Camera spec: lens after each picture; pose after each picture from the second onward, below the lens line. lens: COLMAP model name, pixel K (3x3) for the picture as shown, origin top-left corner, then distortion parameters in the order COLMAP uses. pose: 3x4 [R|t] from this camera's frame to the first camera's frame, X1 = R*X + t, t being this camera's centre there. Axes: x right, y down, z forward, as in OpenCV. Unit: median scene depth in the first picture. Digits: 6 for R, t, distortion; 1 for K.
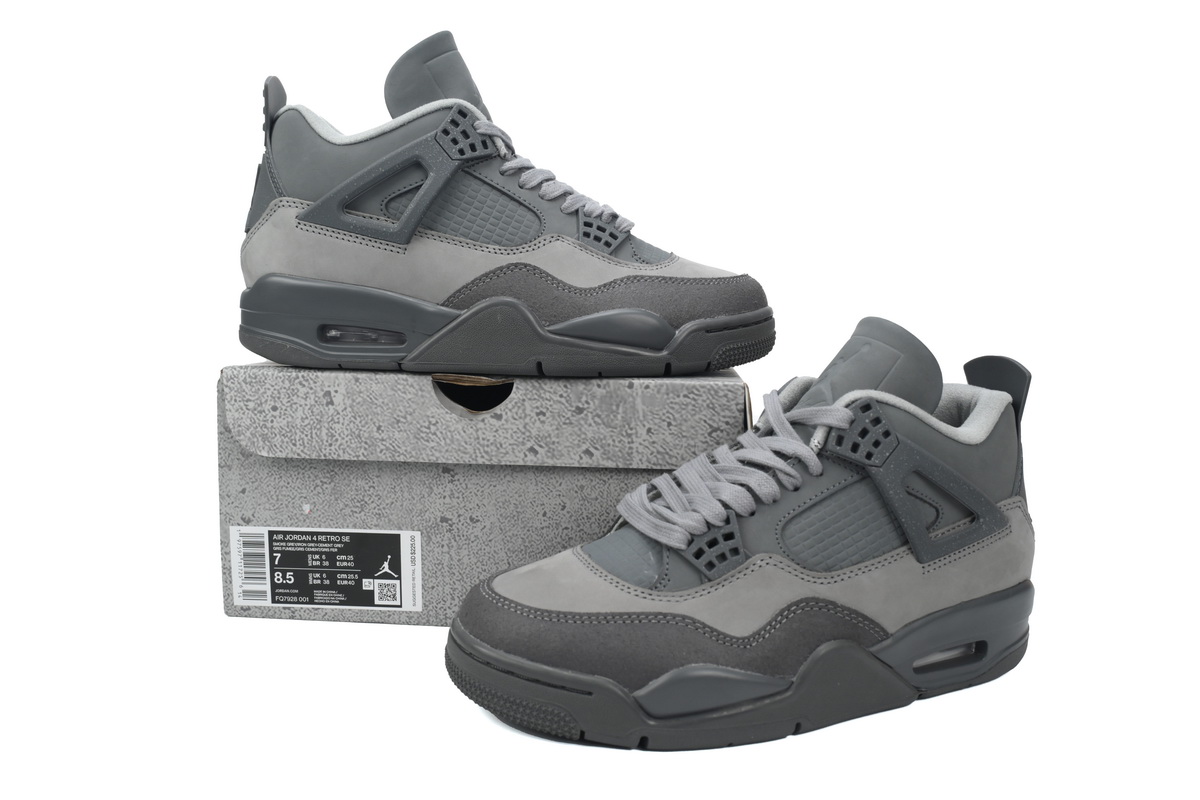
lens RADIAL K [[1033.2, 0, 600.0], [0, 1033.2, 400.0], [0, 0, 1]] dist [0.003770, -0.001001]
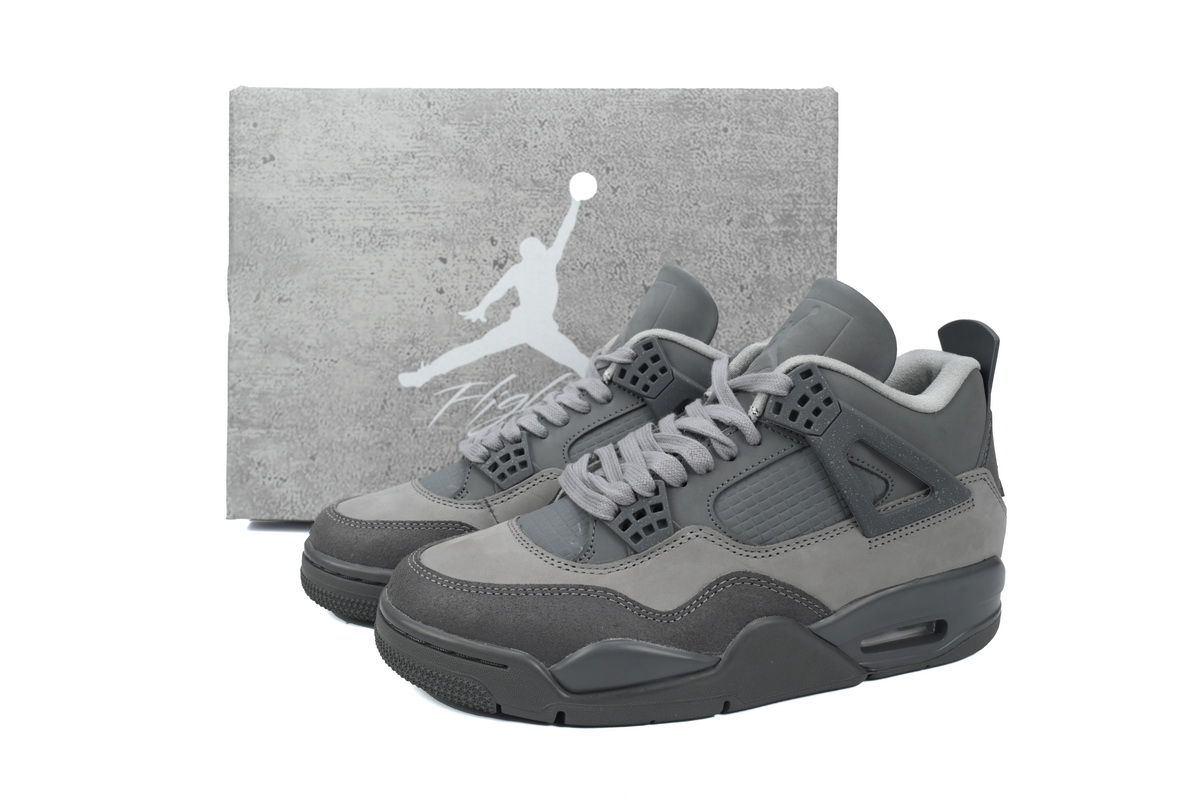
lens RADIAL K [[1033.2, 0, 600.0], [0, 1033.2, 400.0], [0, 0, 1]] dist [0.003770, -0.001001]
pose [[0.996725, -0.001492, -0.080854, 0.147191], [0.003106, 0.999798, 0.019836, 0.012485], [0.080808, -0.020022, 0.996529, 0.037881]]
